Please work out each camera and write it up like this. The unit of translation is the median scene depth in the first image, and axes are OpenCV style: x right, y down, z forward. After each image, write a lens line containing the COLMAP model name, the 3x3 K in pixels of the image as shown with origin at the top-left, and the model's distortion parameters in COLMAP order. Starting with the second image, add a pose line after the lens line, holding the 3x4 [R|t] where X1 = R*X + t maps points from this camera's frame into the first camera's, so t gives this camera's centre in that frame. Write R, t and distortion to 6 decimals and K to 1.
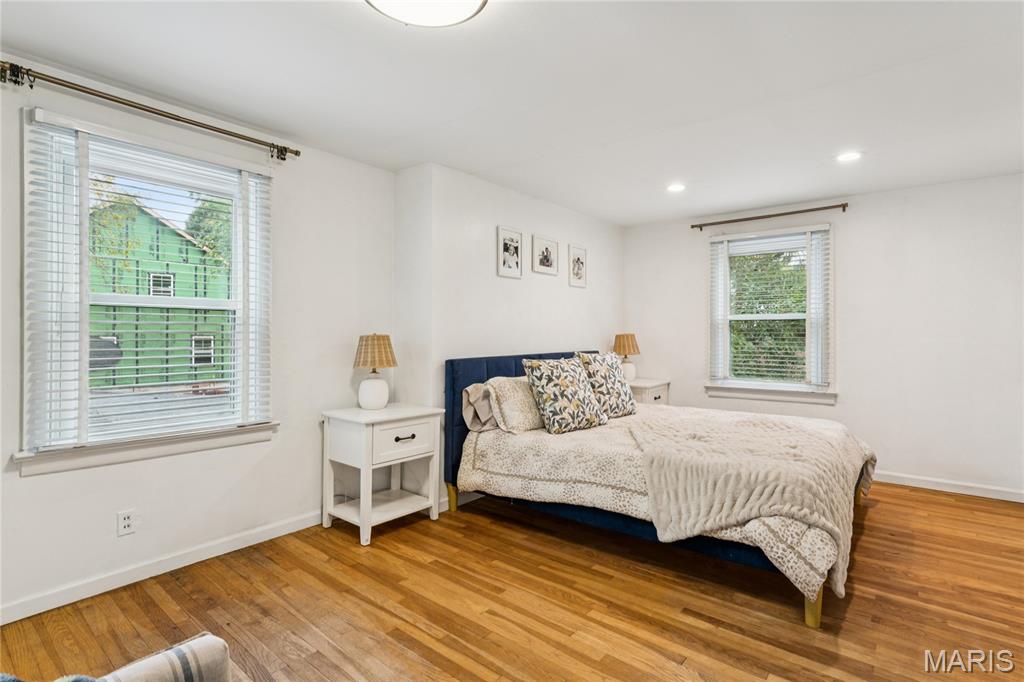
lens RADIAL K [[480.0, 0, 478.5], [0, 480.0, 331.2], [0, 0, 1]] dist [-0.021748, 0.000690]
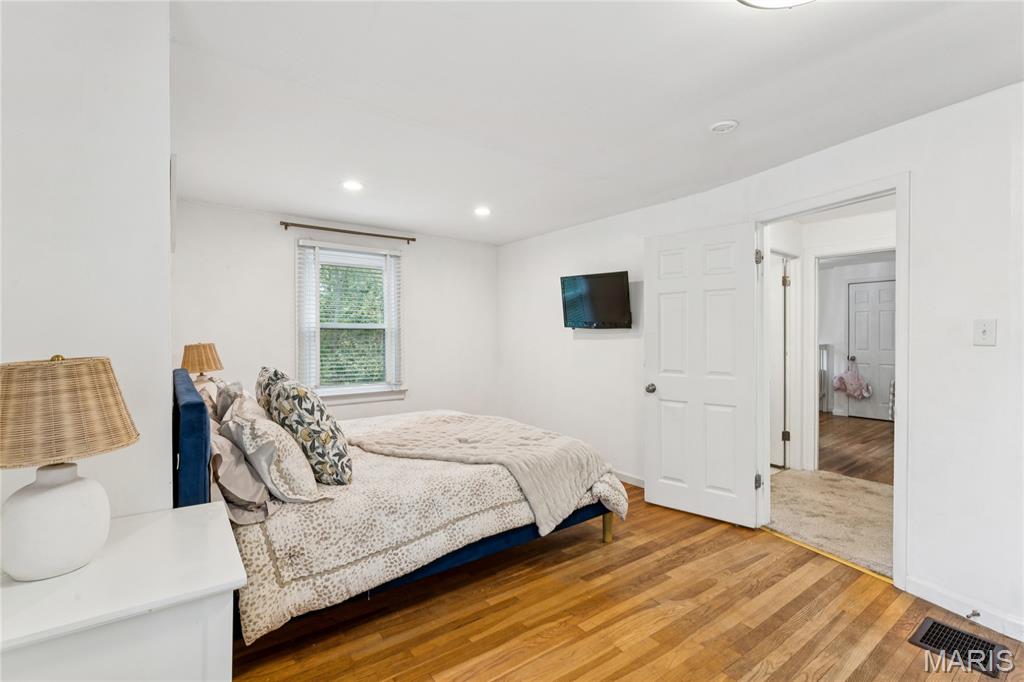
lens RADIAL K [[463.3, 0, 513.7], [0, 463.3, 337.9], [0, 0, 1]] dist [-0.004455, 0.000216]
pose [[0.229952, -0.004627, 0.973191, -0.319774], [0.000288, 0.999989, 0.004687, -0.007550], [-0.973202, -0.000798, 0.229951, 0.400770]]
